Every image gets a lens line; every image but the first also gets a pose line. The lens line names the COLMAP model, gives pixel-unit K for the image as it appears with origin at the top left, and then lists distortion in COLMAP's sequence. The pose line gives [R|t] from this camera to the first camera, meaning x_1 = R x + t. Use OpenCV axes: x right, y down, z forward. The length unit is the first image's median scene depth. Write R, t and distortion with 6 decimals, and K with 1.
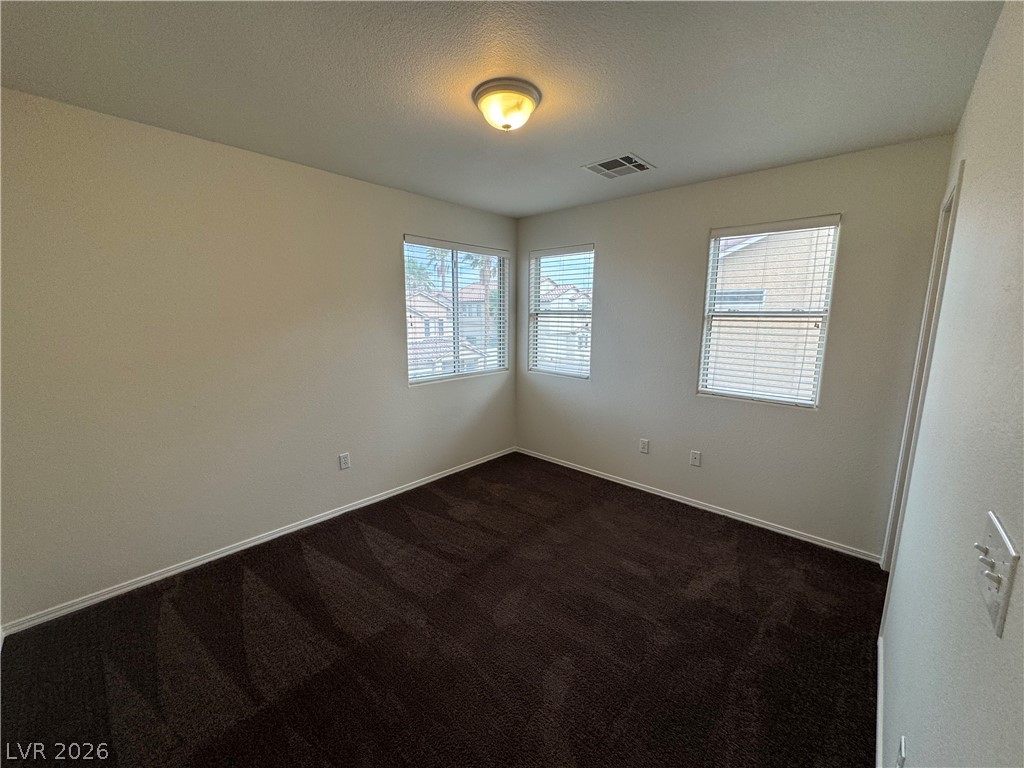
lens RADIAL K [[407.2, 0, 512.3], [0, 407.2, 380.0], [0, 0, 1]] dist [-0.000463, -0.000091]
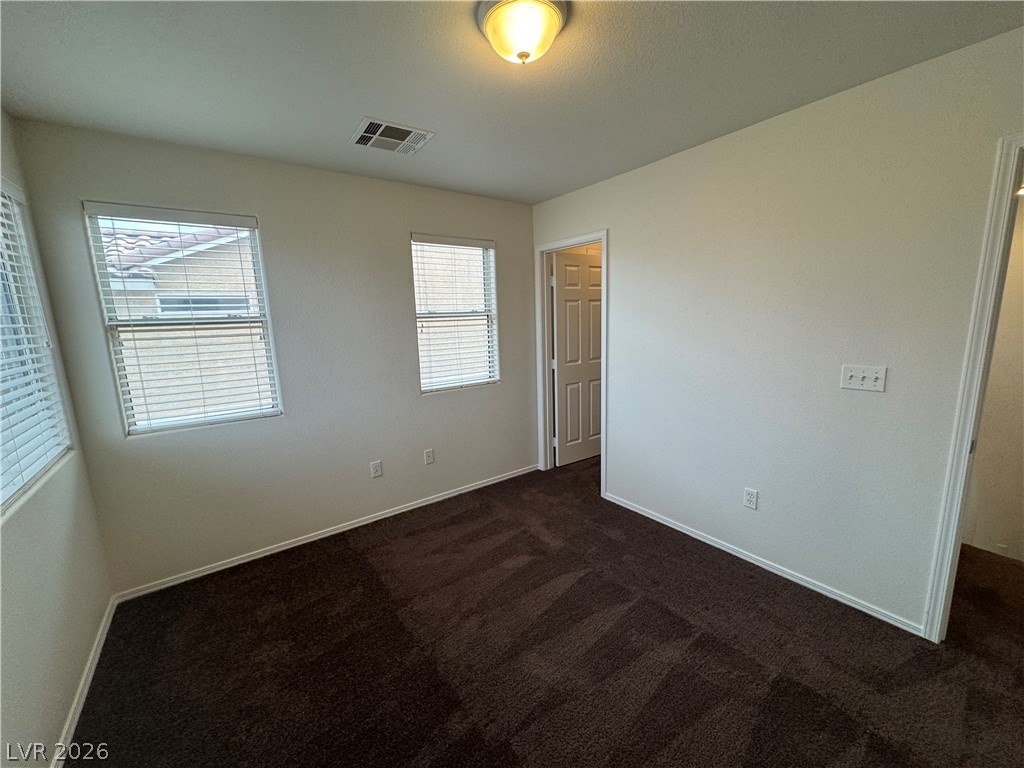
lens RADIAL K [[407.2, 0, 514.3], [0, 407.2, 380.2], [0, 0, 1]] dist [-0.000463, -0.000091]
pose [[0.196361, -0.174301, 0.964915, -0.421847], [0.189433, 0.972278, 0.137081, -0.085914], [-0.962059, 0.155869, 0.223935, 0.486660]]
